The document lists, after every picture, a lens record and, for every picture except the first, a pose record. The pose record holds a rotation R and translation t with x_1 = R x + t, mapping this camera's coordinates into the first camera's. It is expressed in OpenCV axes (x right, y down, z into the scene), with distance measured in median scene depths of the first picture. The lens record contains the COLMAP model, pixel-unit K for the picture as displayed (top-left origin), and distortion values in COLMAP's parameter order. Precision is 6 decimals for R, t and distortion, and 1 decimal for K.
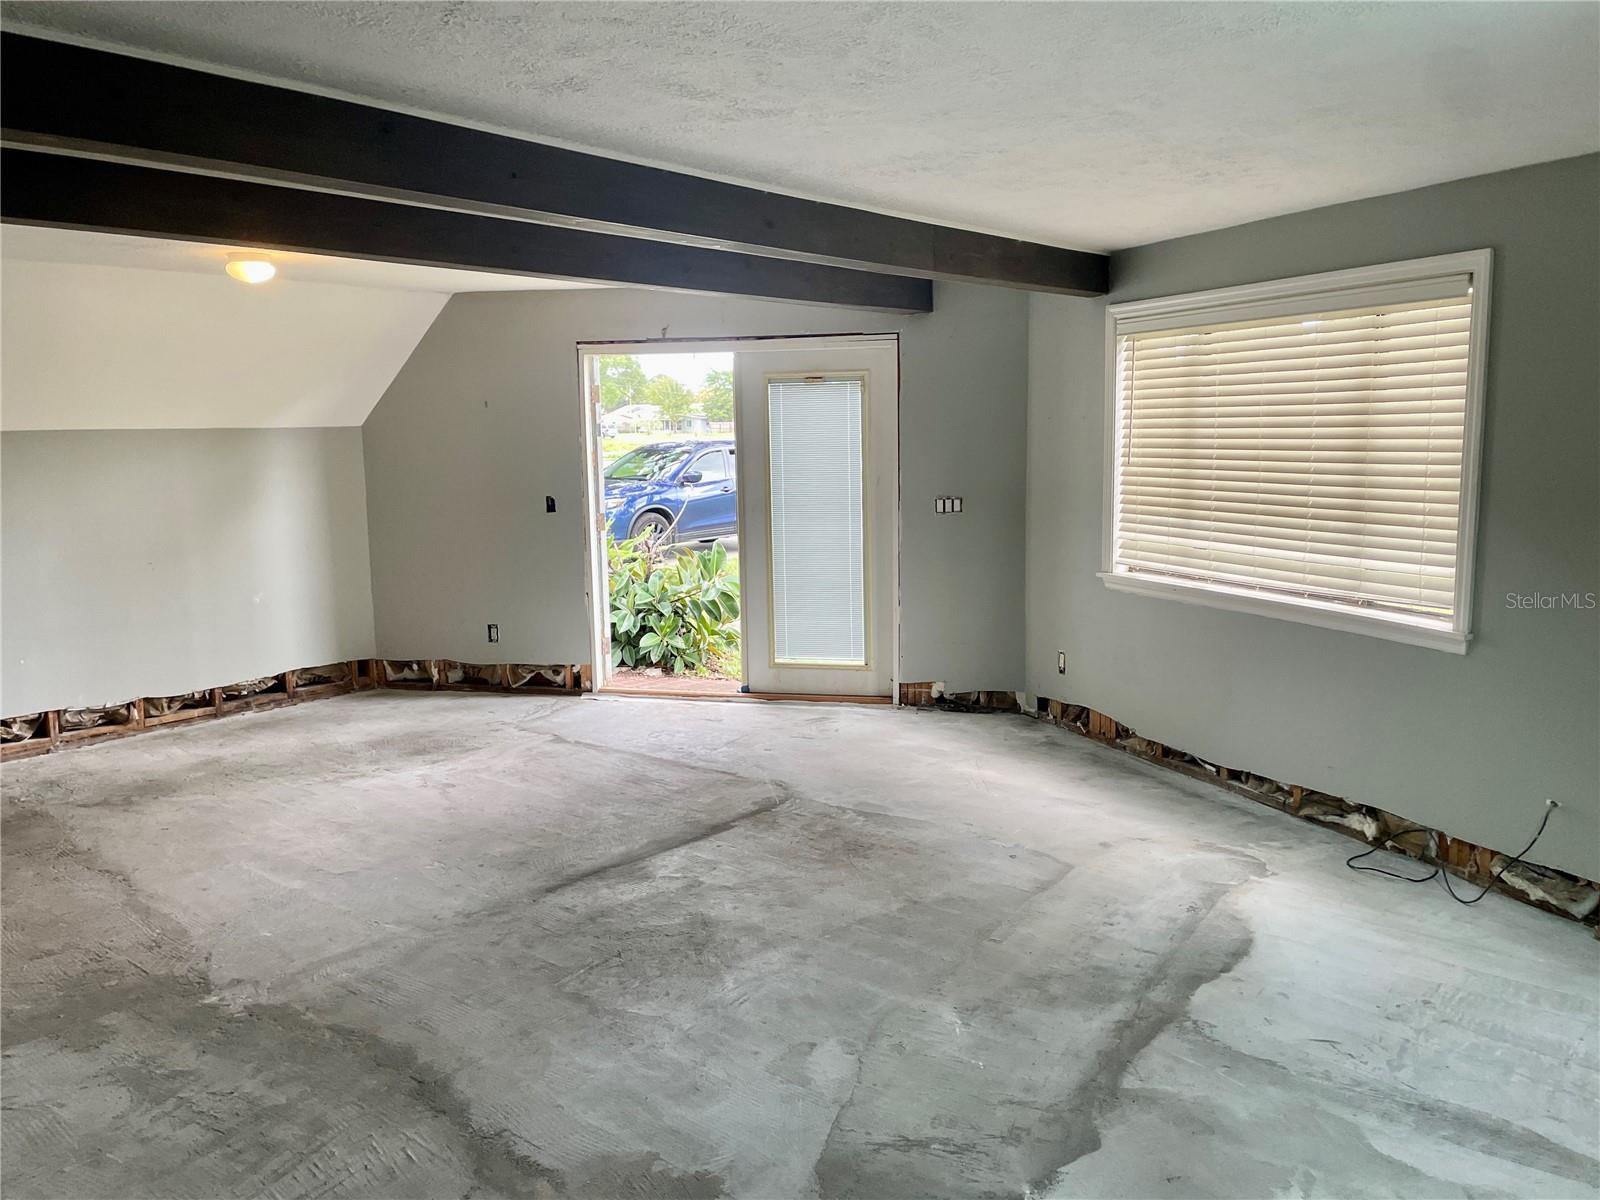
lens RADIAL K [[1225.7, 0, 800.0], [0, 1225.7, 600.0], [0, 0, 1]] dist [0.094360, -0.113502]
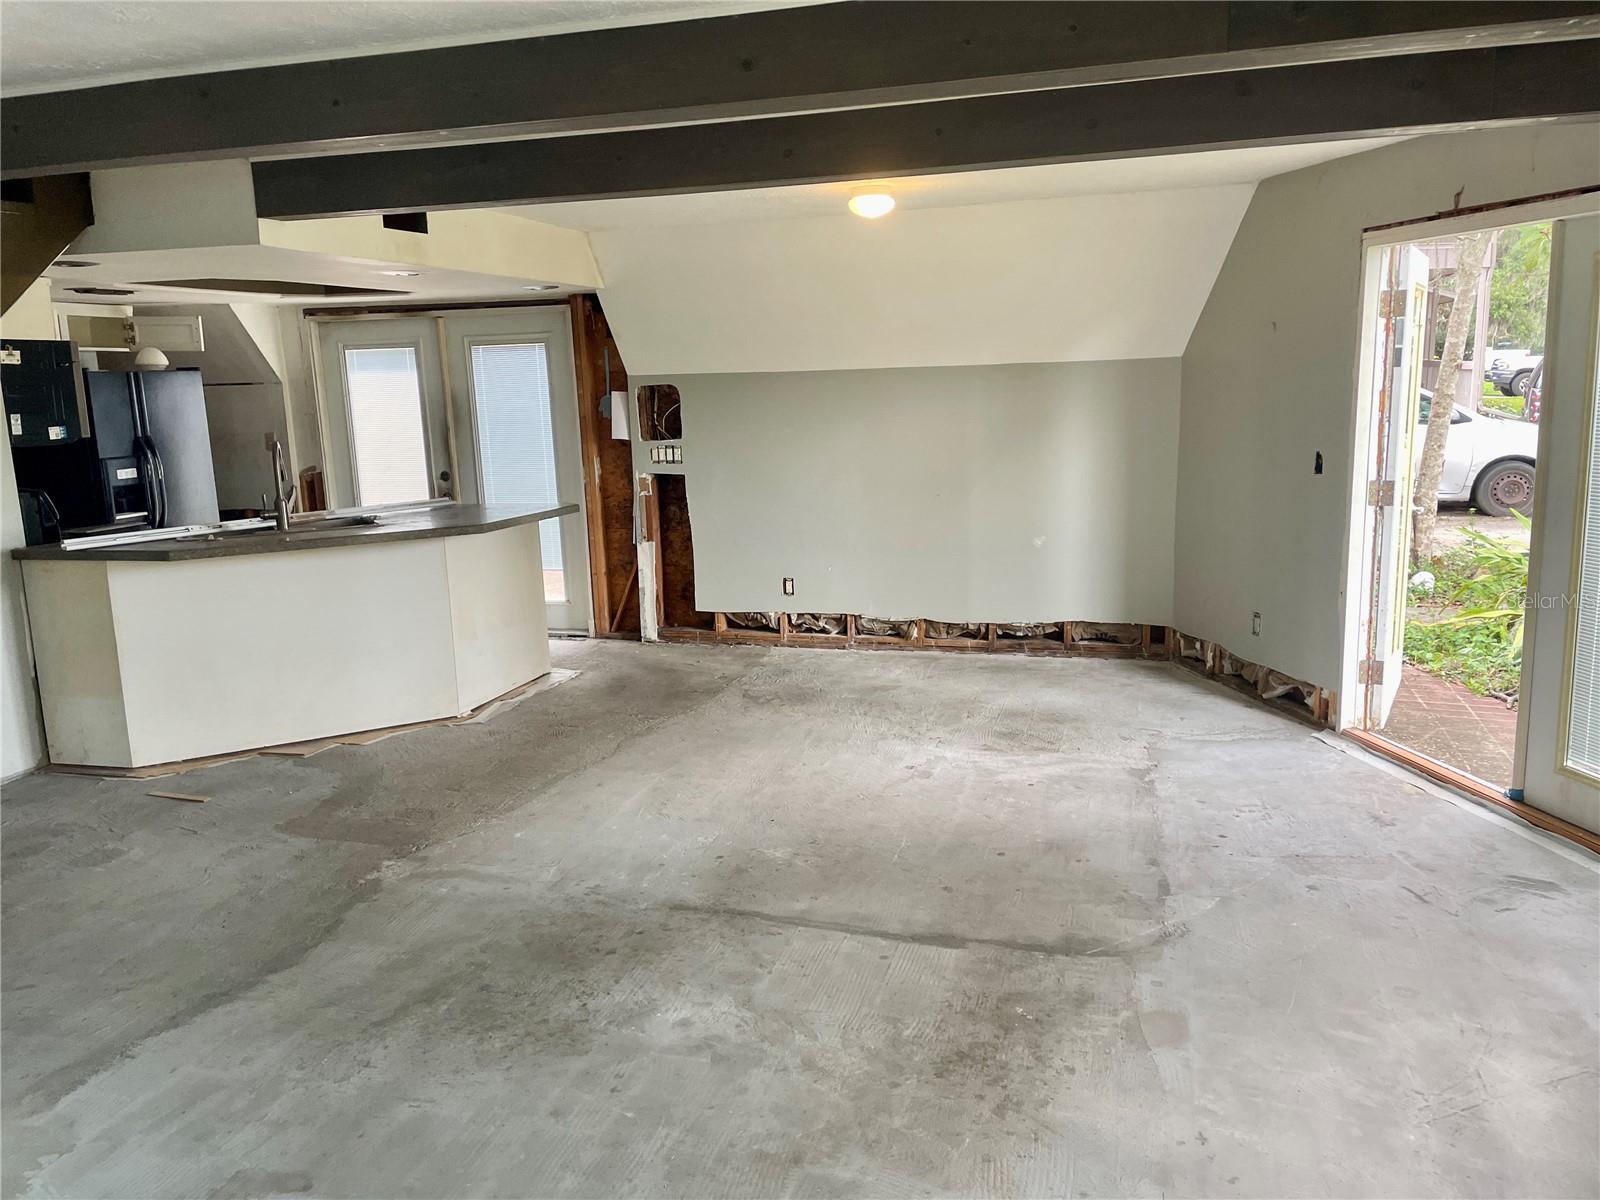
lens RADIAL K [[1225.7, 0, 800.0], [0, 1225.7, 600.0], [0, 0, 1]] dist [0.094360, -0.113502]
pose [[0.388111, 0.172257, -0.905371, 0.377016], [-0.109129, 0.984056, 0.140447, -0.072297], [0.915129, 0.044293, 0.400721, 0.462381]]
